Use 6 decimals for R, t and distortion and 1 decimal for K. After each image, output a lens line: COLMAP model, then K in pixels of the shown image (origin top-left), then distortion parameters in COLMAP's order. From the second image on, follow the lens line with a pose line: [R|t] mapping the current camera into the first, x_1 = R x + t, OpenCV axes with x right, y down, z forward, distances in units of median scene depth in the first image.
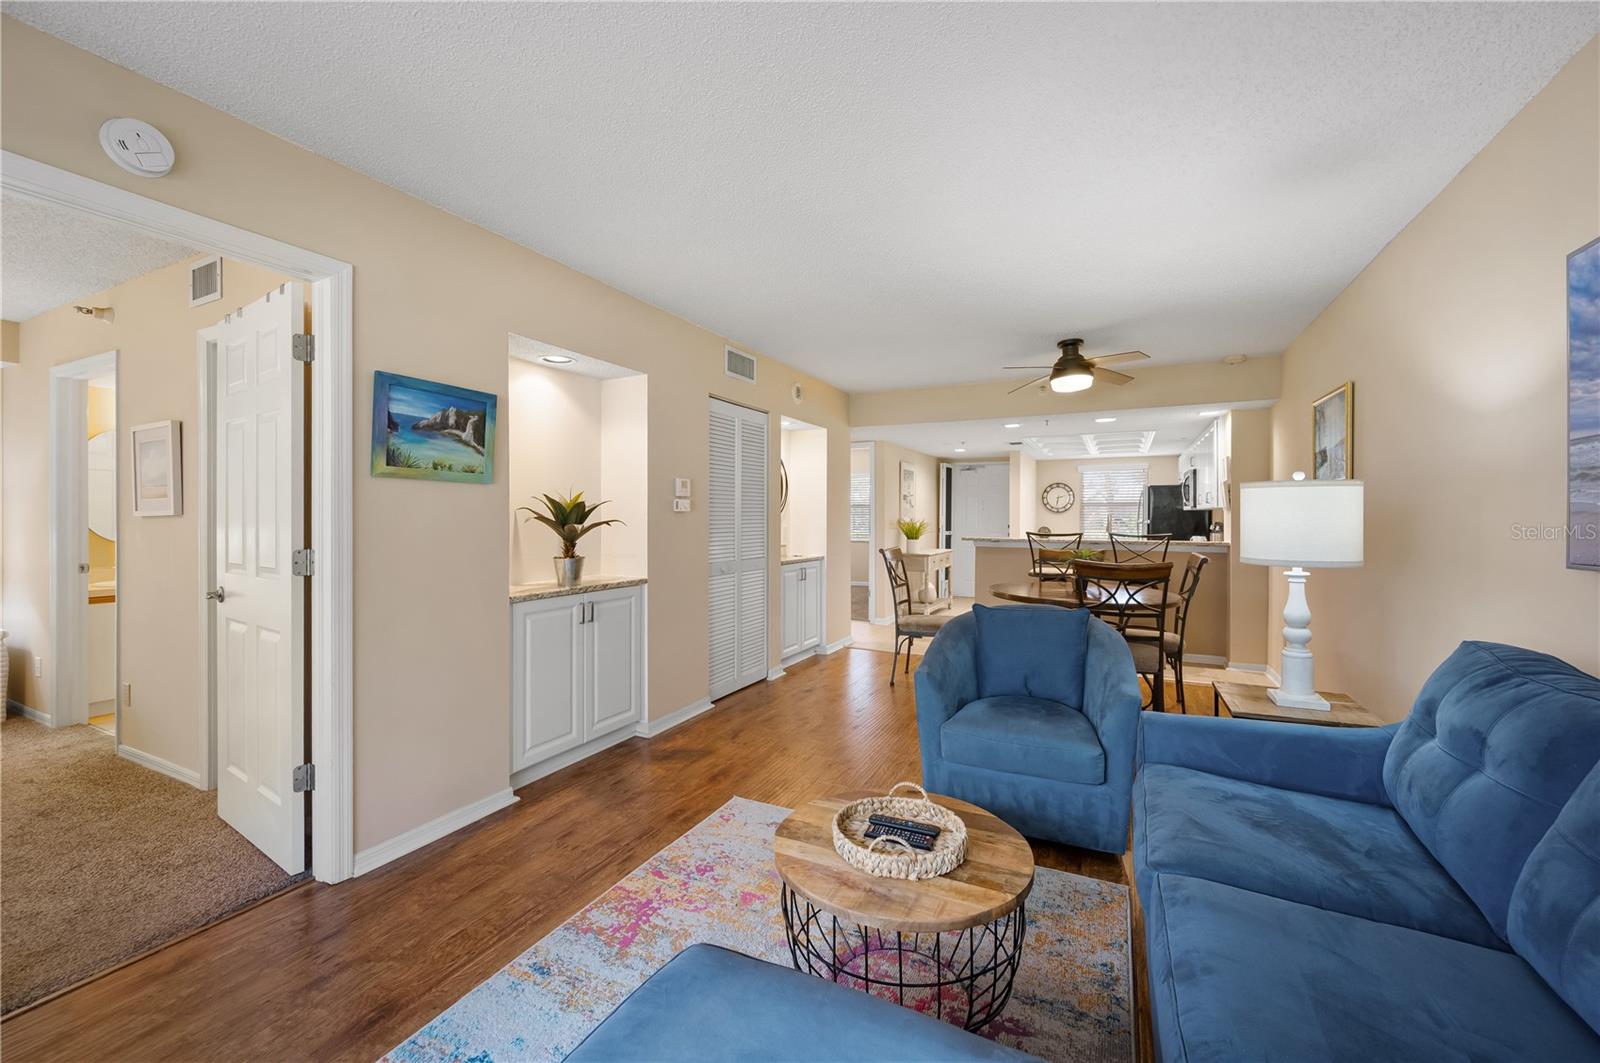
lens RADIAL K [[633.8, 0, 803.2], [0, 633.8, 515.1], [0, 0, 1]] dist [0.002049, 0.000298]
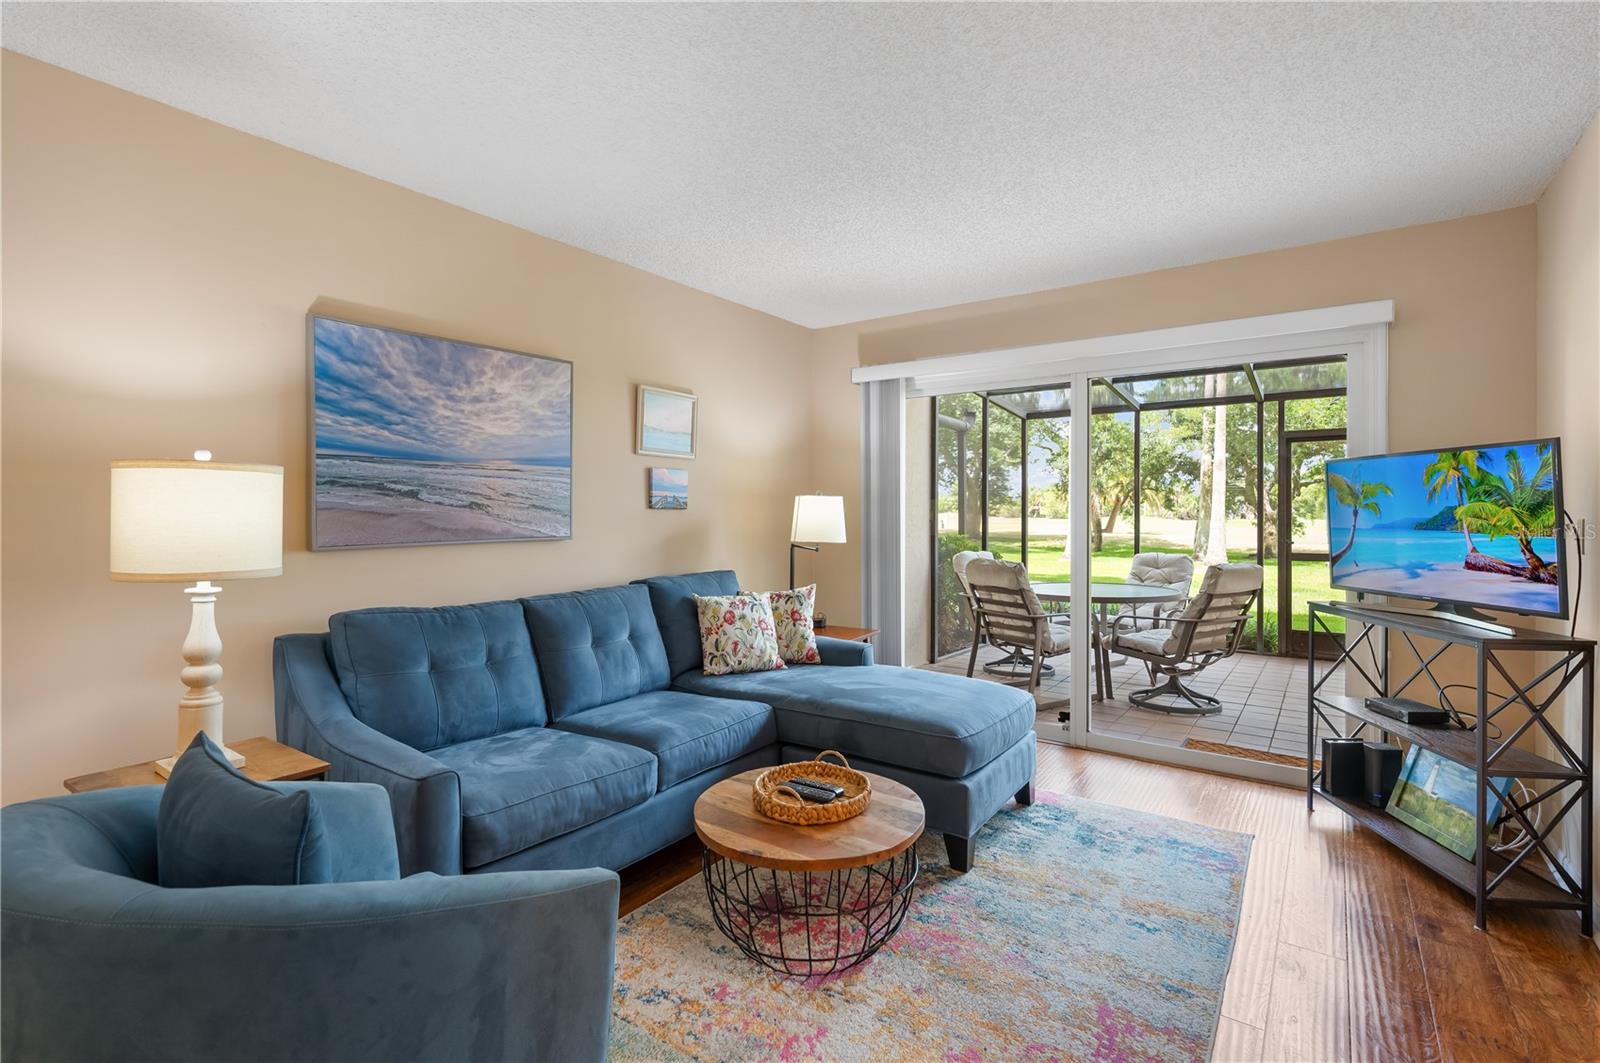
lens RADIAL K [[748.1, 0, 795.0], [0, 748.1, 515.9], [0, 0, 1]] dist [0.000442, -0.000032]
pose [[-0.986970, -0.000831, 0.160905, -0.015372], [-0.000244, 0.999993, 0.003666, 0.002408], [-0.160907, 0.003579, -0.986963, 1.057762]]
